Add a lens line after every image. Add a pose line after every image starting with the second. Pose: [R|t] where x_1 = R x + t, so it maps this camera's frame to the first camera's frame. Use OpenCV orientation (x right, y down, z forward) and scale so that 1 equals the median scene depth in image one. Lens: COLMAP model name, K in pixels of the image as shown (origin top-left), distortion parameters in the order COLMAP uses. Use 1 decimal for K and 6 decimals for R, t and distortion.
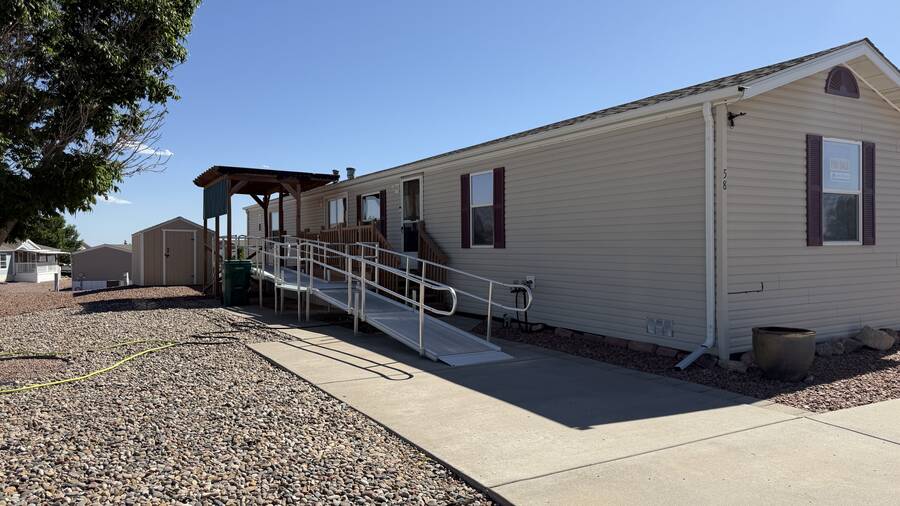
lens RADIAL K [[629.6, 0, 446.3], [0, 629.6, 253.4], [0, 0, 1]] dist [0.088089, -0.100419]
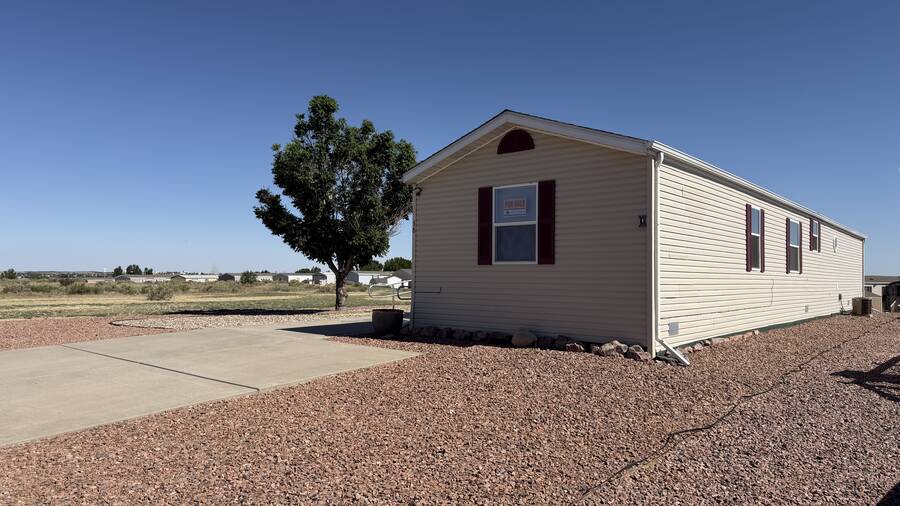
lens RADIAL K [[629.6, 0, 446.3], [0, 629.6, 253.4], [0, 0, 1]] dist [0.088089, -0.100419]
pose [[0.351071, -0.025059, -0.936013, 1.748369], [-0.024226, 0.999064, -0.035834, 0.014364], [0.936035, 0.035256, 0.350135, 0.406784]]
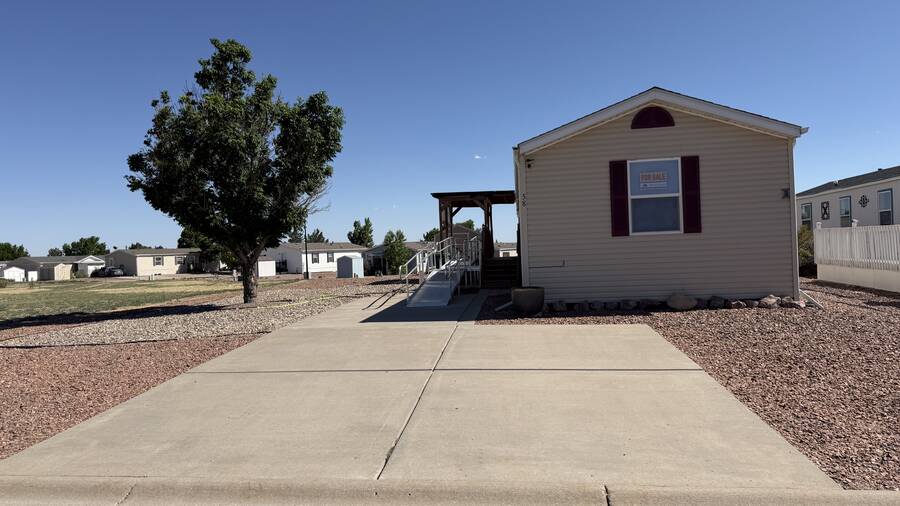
lens RADIAL K [[629.6, 0, 446.3], [0, 629.6, 253.4], [0, 0, 1]] dist [0.088089, -0.100419]
pose [[0.799490, -0.021345, -0.600301, 1.062178], [0.026670, 0.999644, -0.000025, 0.016458], [0.600088, -0.015990, 0.799774, -0.379423]]
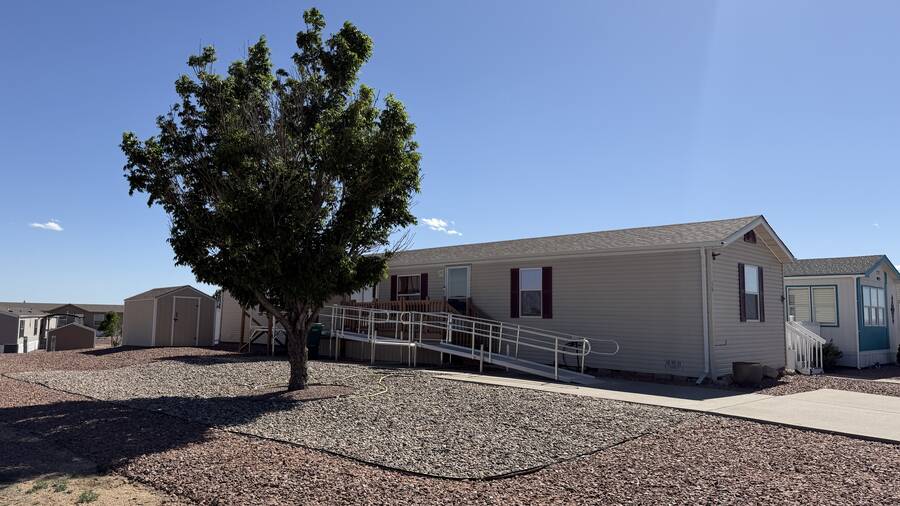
lens RADIAL K [[629.6, 0, 446.3], [0, 629.6, 253.4], [0, 0, 1]] dist [0.088089, -0.100419]
pose [[0.963756, 0.044973, 0.262968, -0.740484], [-0.016288, 0.993770, -0.110258, 0.010005], [-0.266289, 0.101979, 0.958484, -0.569397]]
